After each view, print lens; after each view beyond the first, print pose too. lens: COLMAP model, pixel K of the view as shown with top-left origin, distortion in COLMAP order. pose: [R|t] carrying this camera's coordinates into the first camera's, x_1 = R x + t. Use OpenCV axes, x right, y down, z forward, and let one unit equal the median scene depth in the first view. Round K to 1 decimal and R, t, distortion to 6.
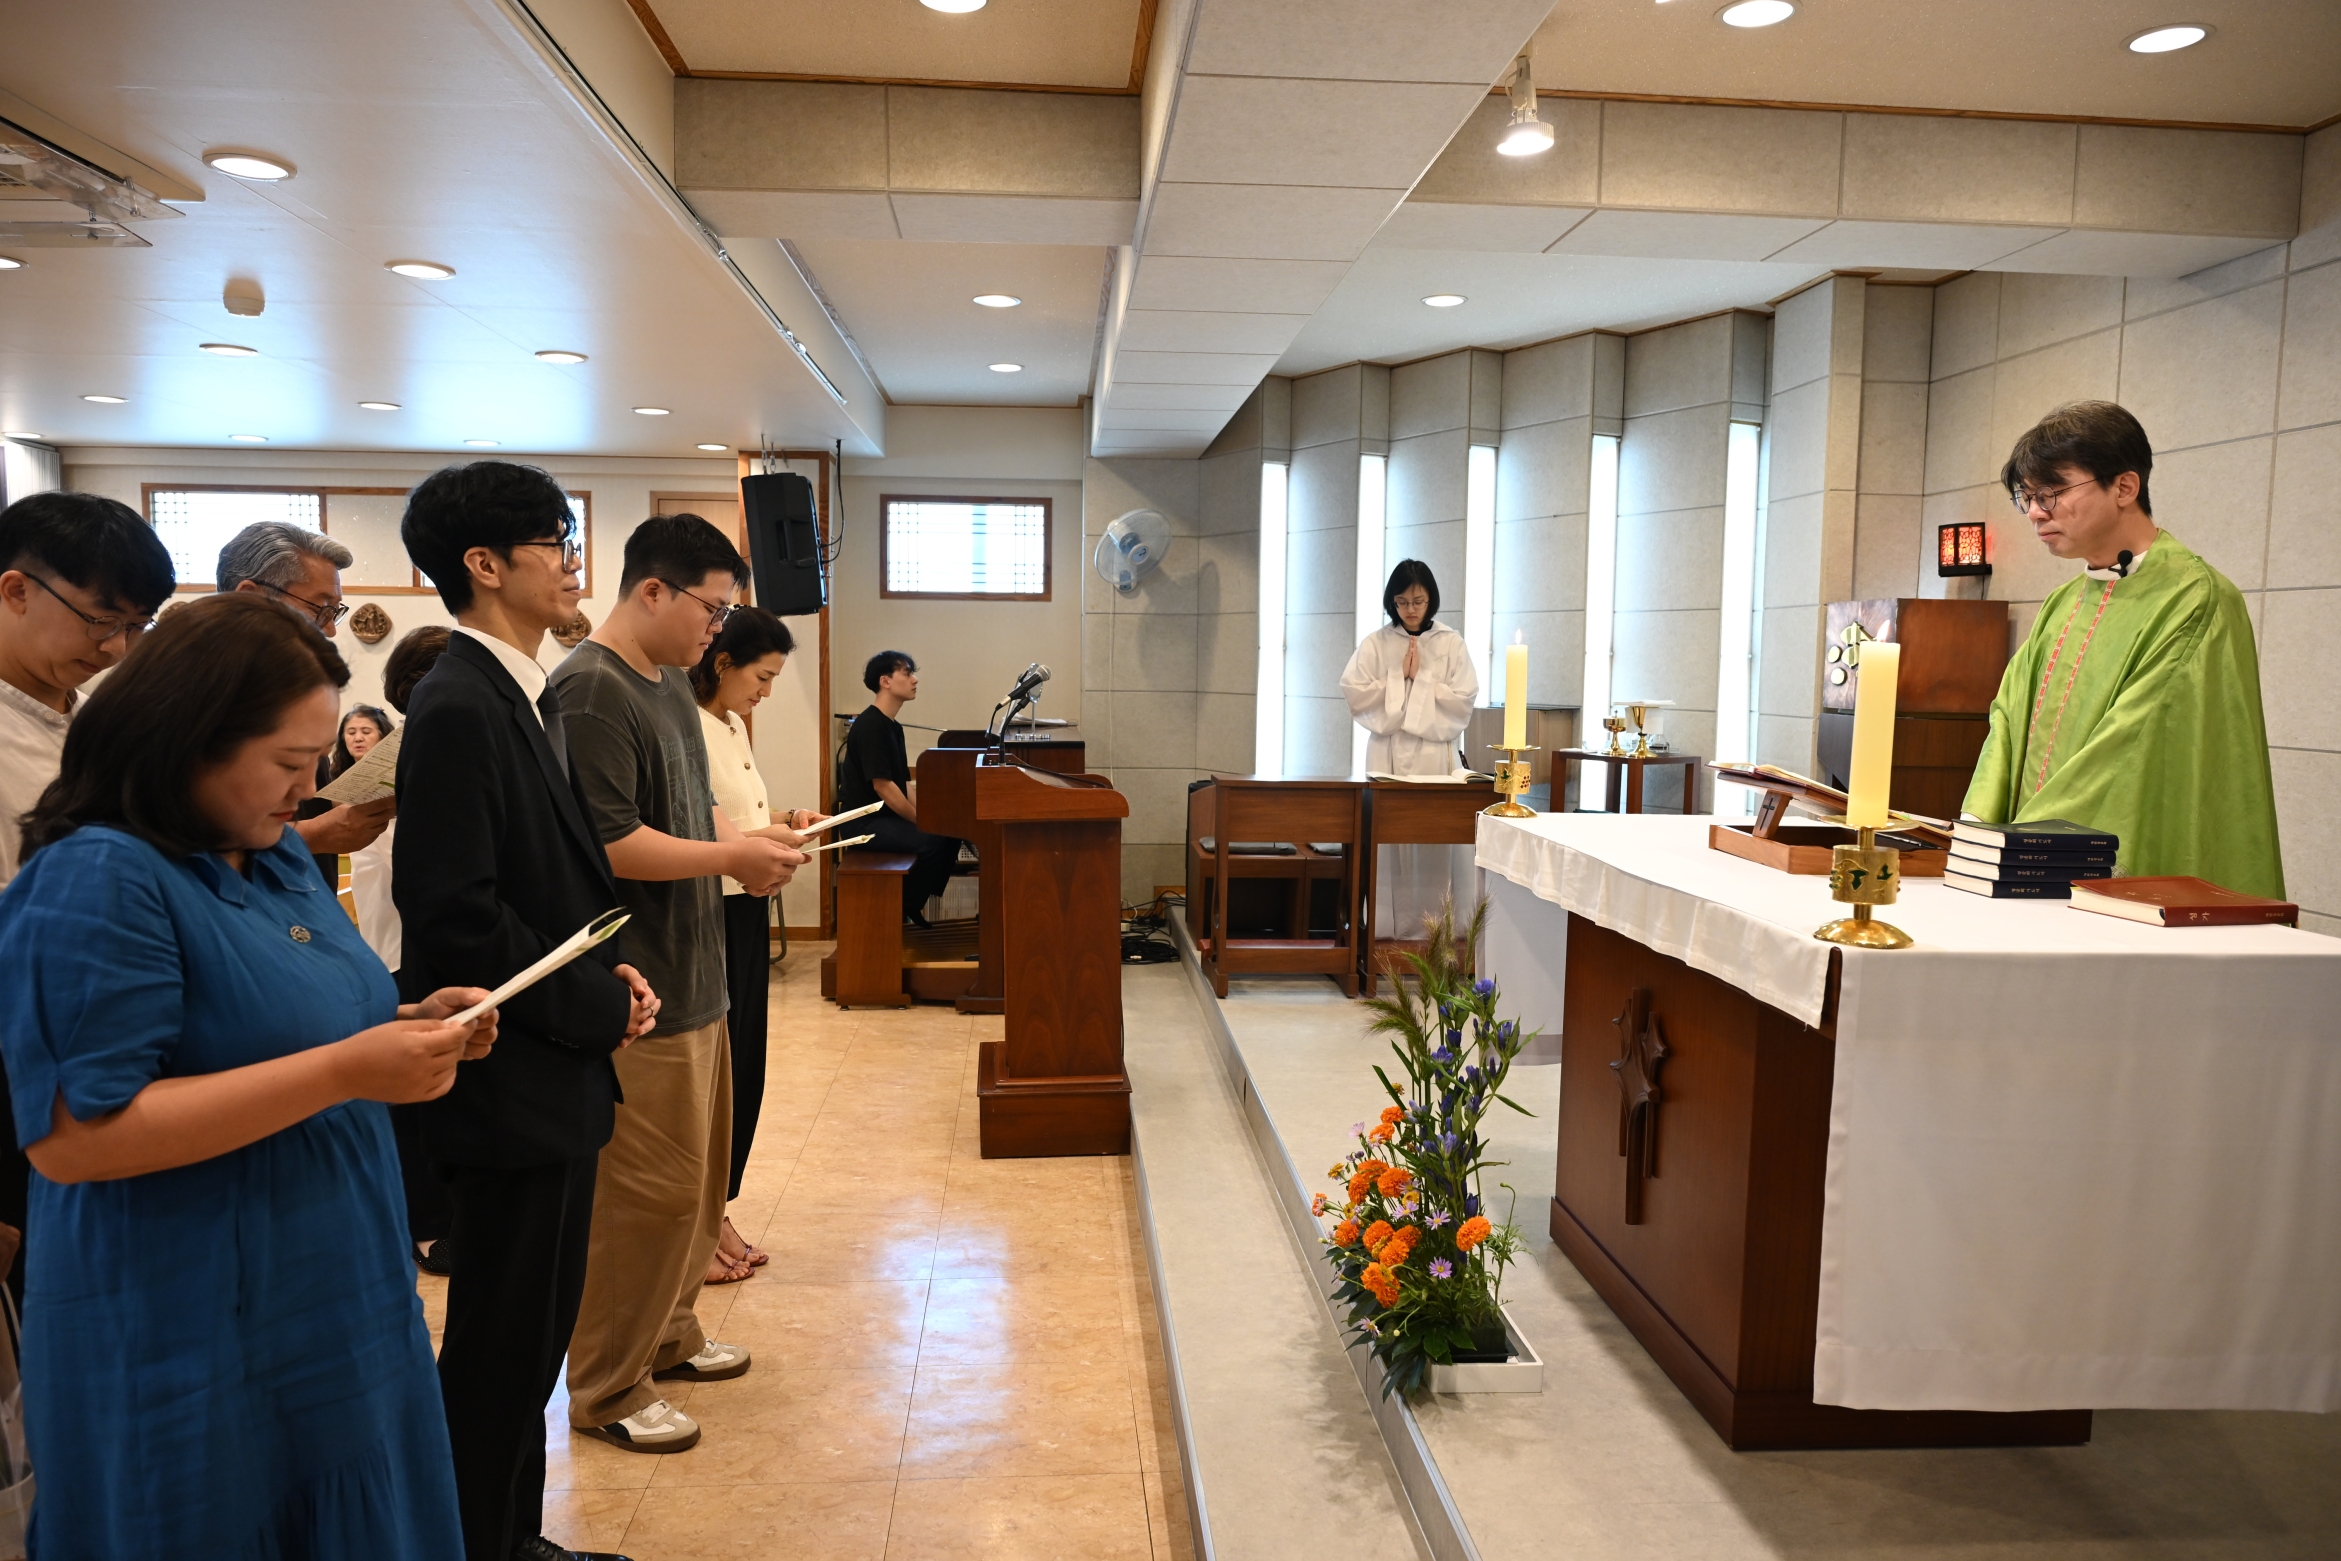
lens RADIAL K [[1528.0, 0, 1174.5], [0, 1528.0, 788.0], [0, 0, 1]] dist [-0.013744, 0.006328]
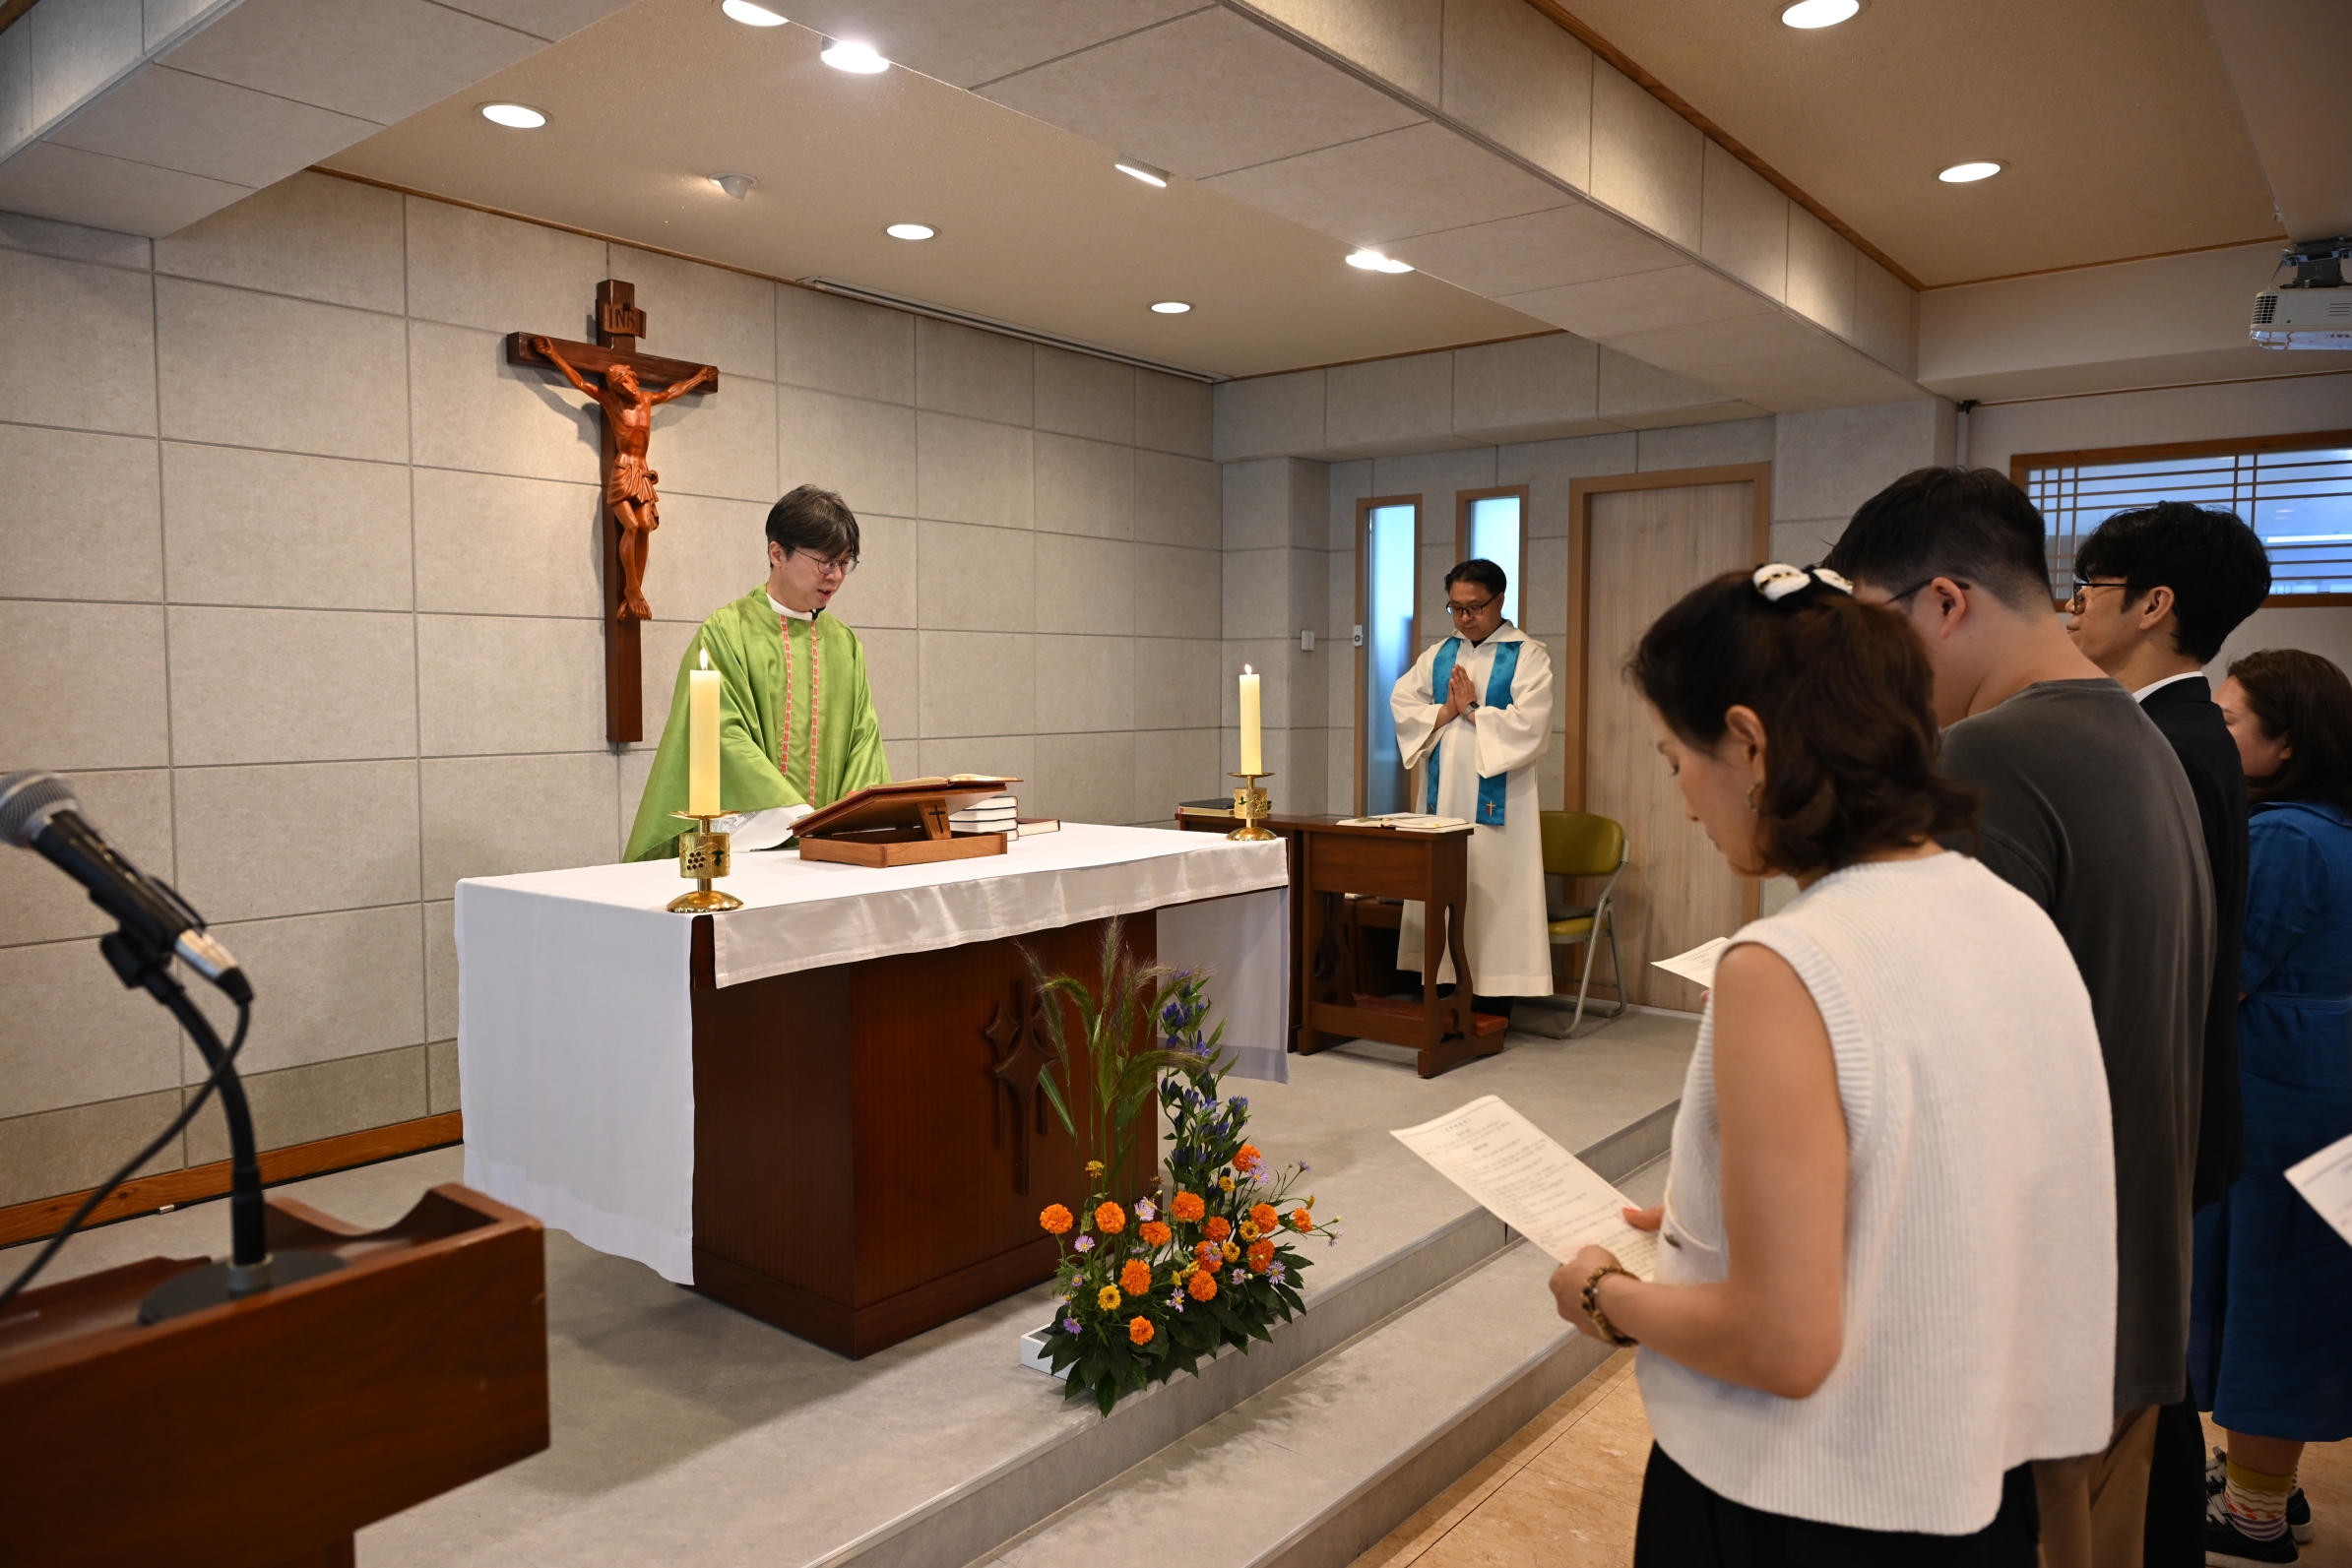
lens RADIAL K [[1535.0, 0, 1156.2], [0, 1535.0, 778.1], [0, 0, 1]] dist [-0.013744, 0.006328]
pose [[-0.707952, -0.059379, 0.703760, -0.613667], [0.051859, 0.989399, 0.135648, -0.183986], [-0.704354, 0.132528, -0.697368, 1.916753]]
